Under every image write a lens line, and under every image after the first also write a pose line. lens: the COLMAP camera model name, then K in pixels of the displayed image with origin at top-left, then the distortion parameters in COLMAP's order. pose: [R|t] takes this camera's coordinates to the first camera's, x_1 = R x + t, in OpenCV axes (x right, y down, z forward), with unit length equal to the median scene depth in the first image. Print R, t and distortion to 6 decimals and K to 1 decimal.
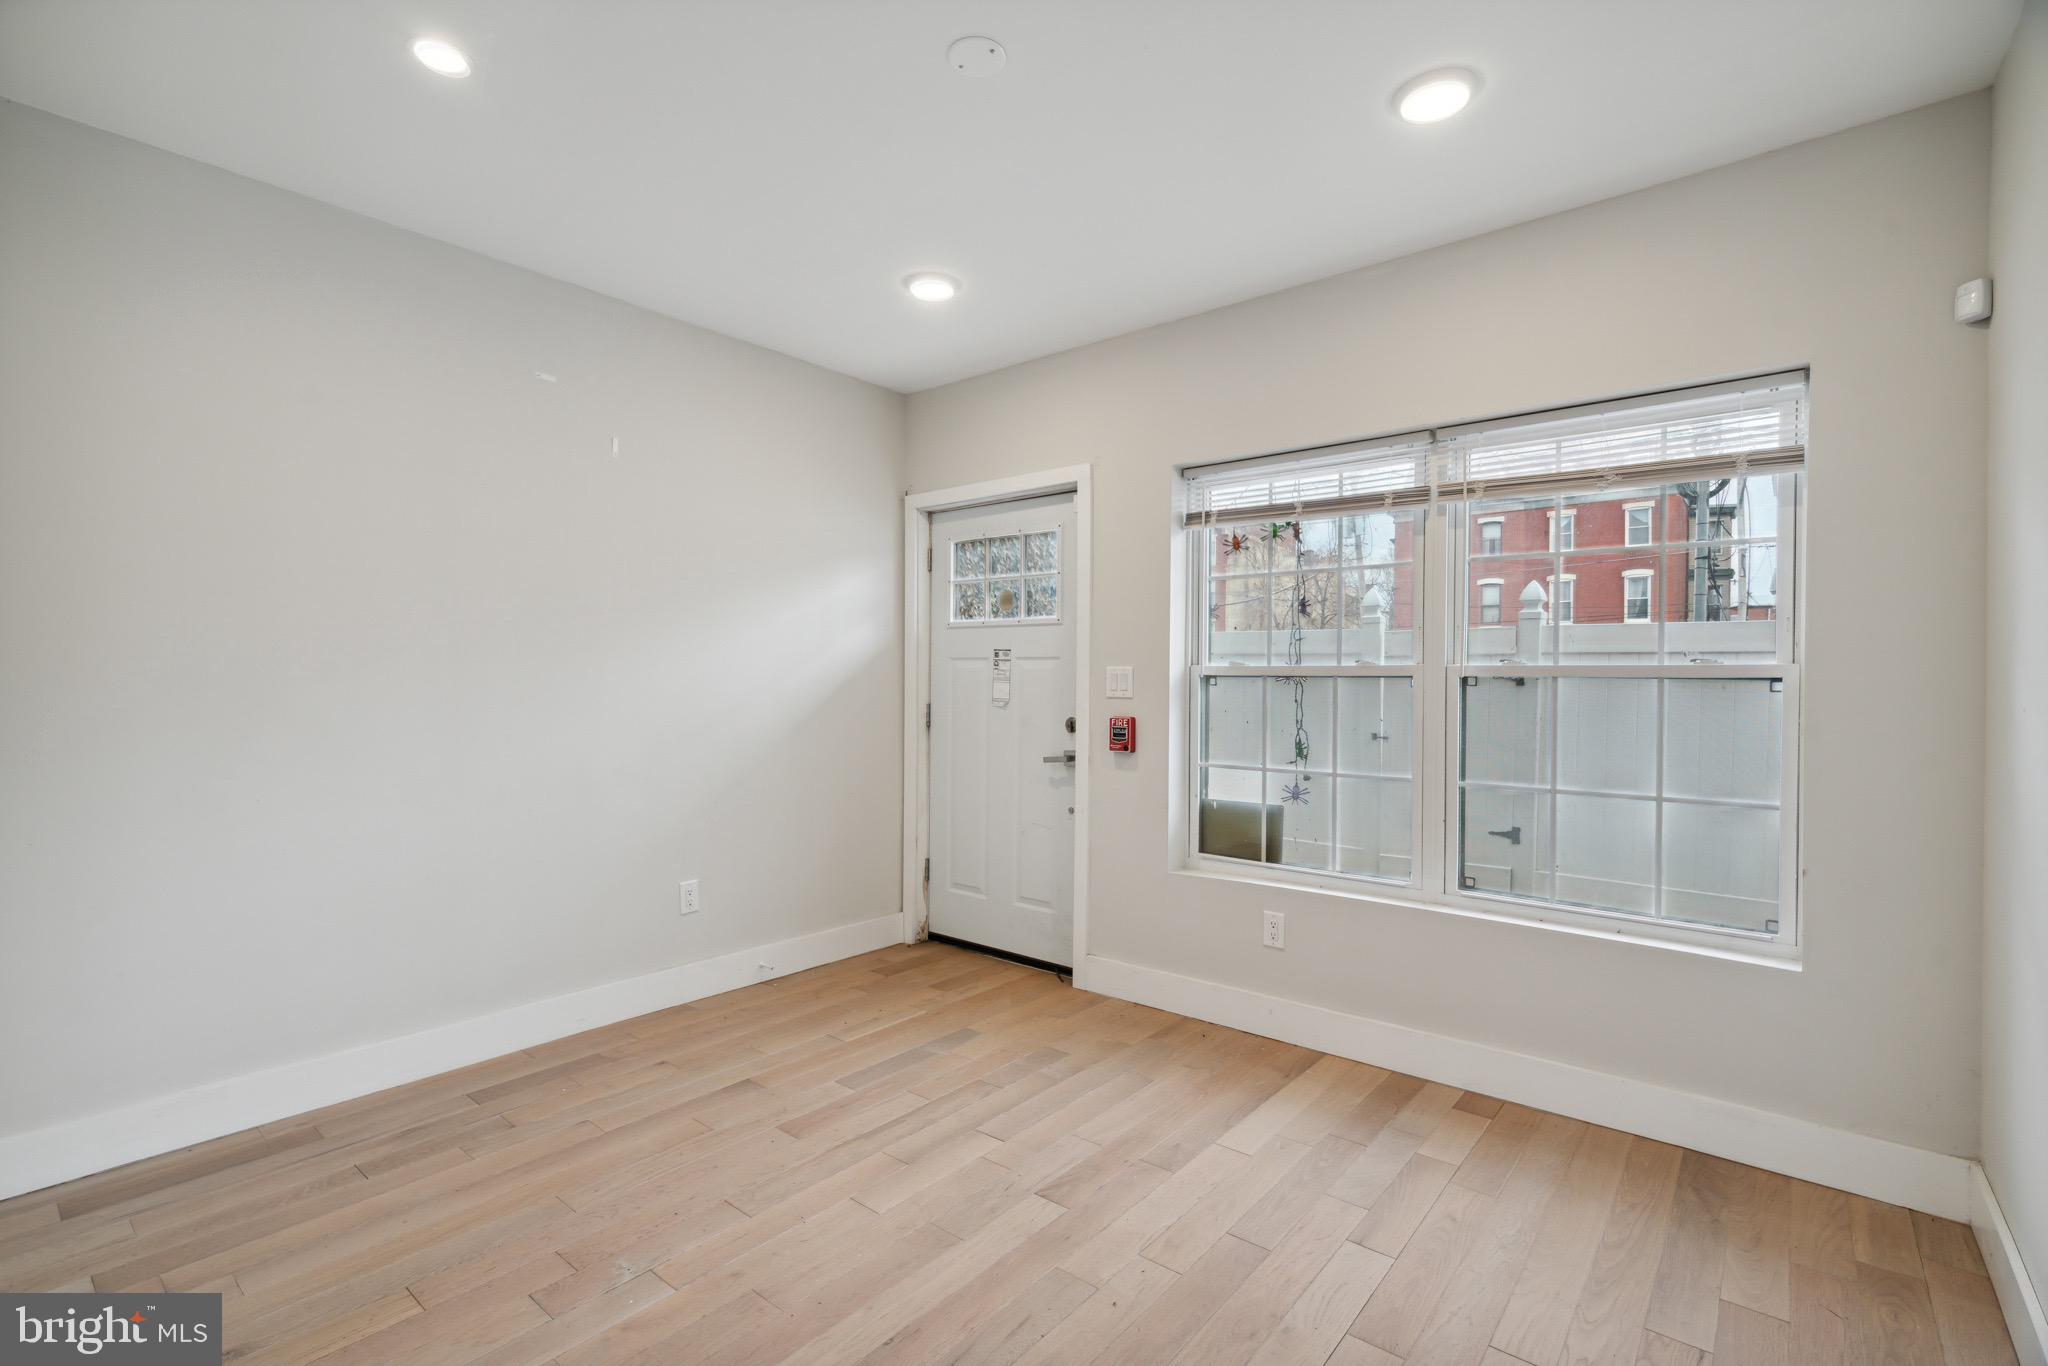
lens RADIAL K [[936.9, 0, 1005.7], [0, 936.9, 677.0], [0, 0, 1]] dist [-0.000665, 0.003153]
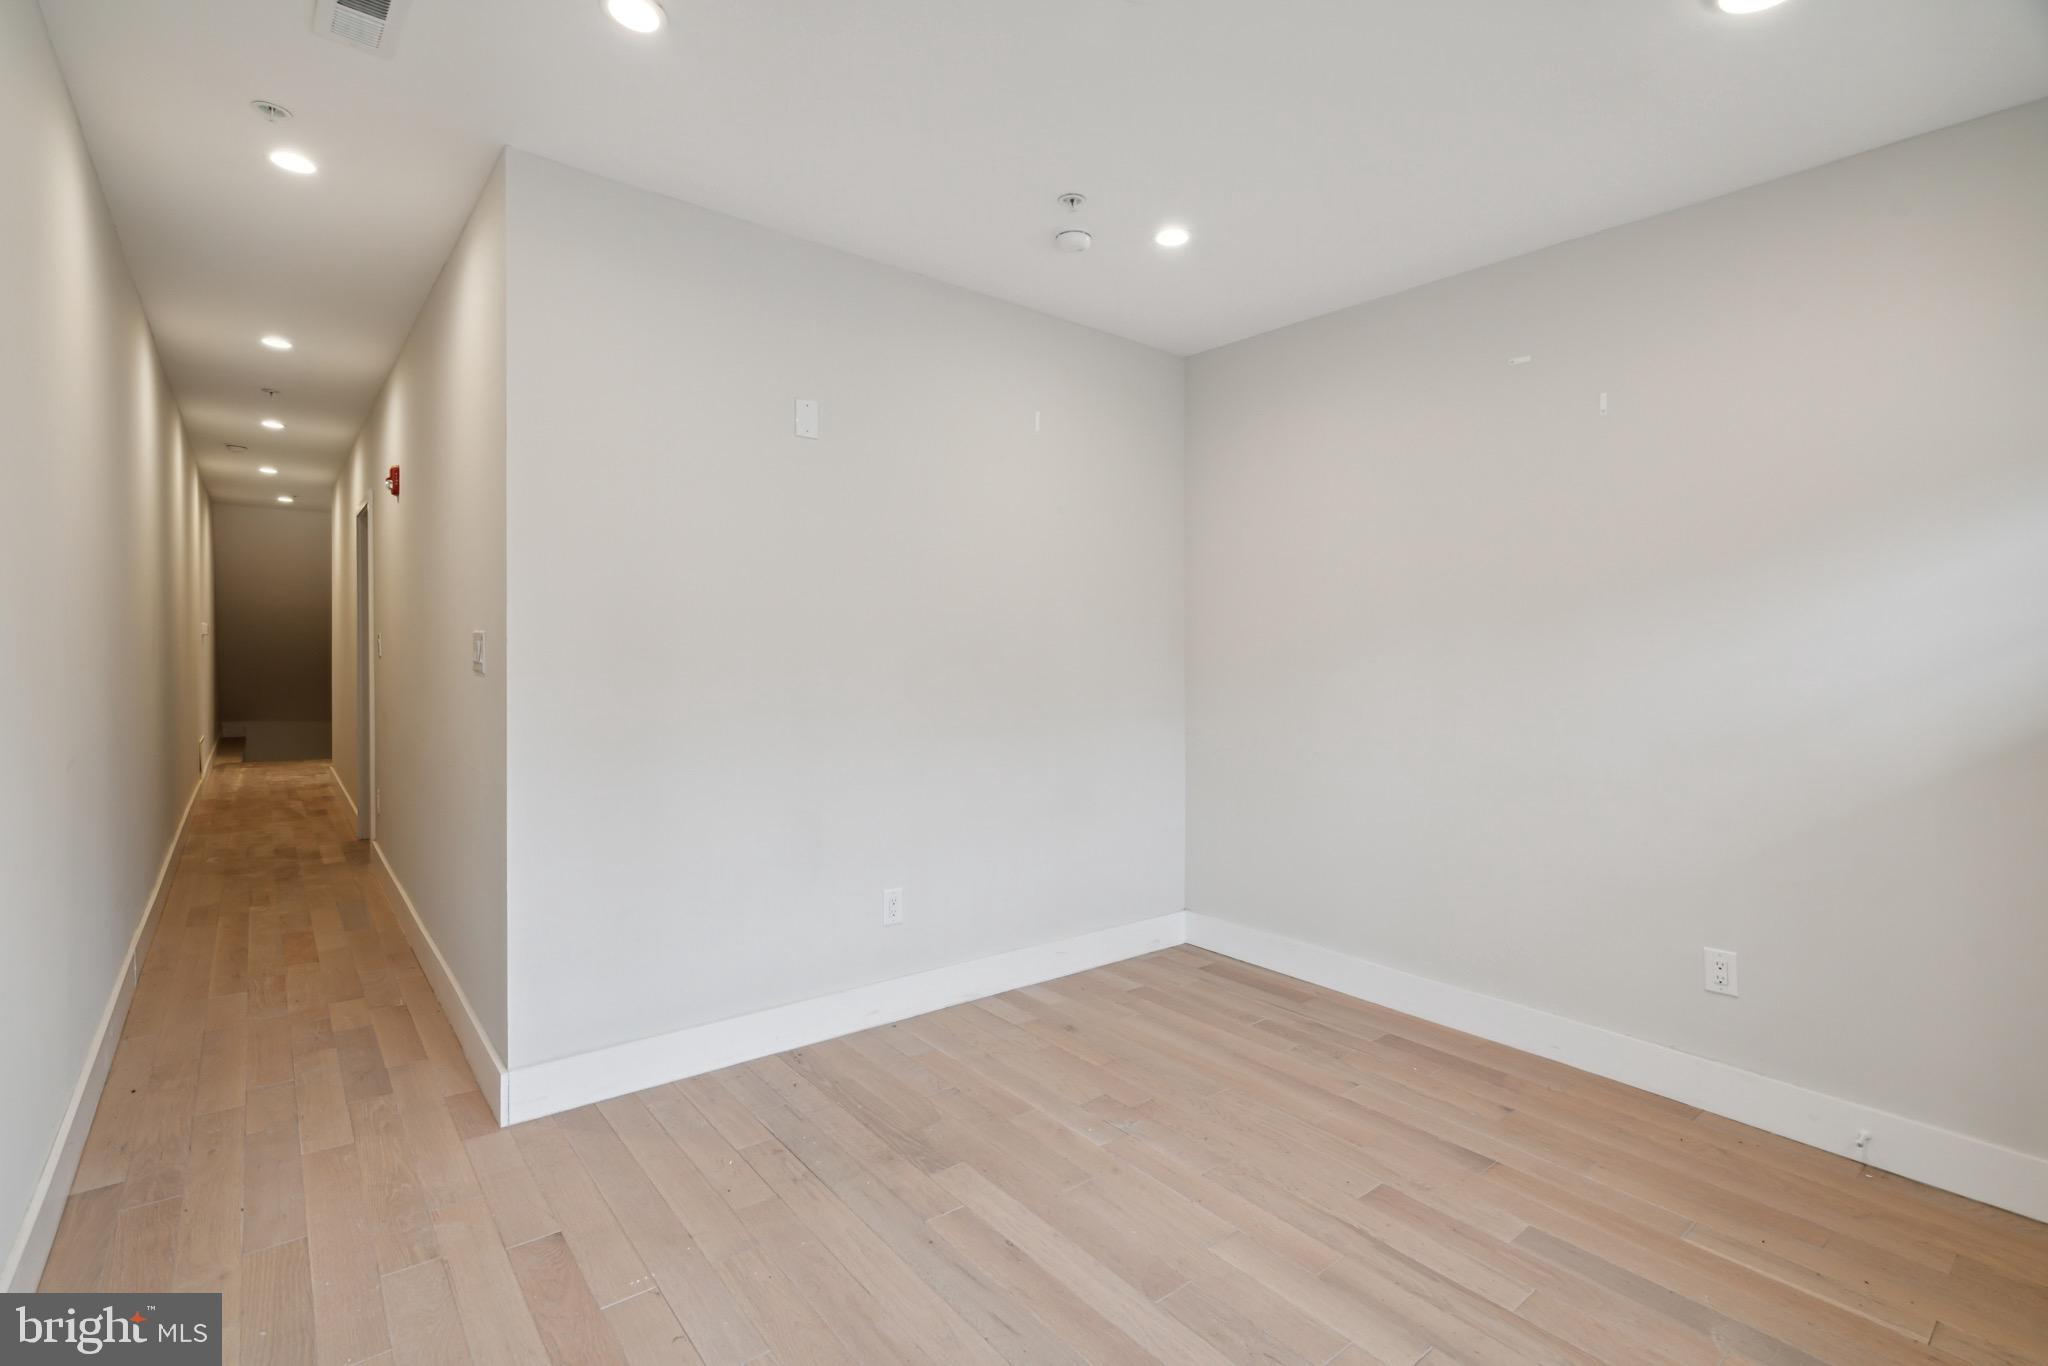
lens RADIAL K [[936.9, 0, 1009.2], [0, 936.9, 653.6], [0, 0, 1]] dist [-0.000665, 0.003153]
pose [[-0.190660, -0.005481, -0.981641, 0.711890], [-0.010056, 0.999943, -0.003630, -0.009349], [0.981605, 0.009179, -0.190704, 0.853169]]
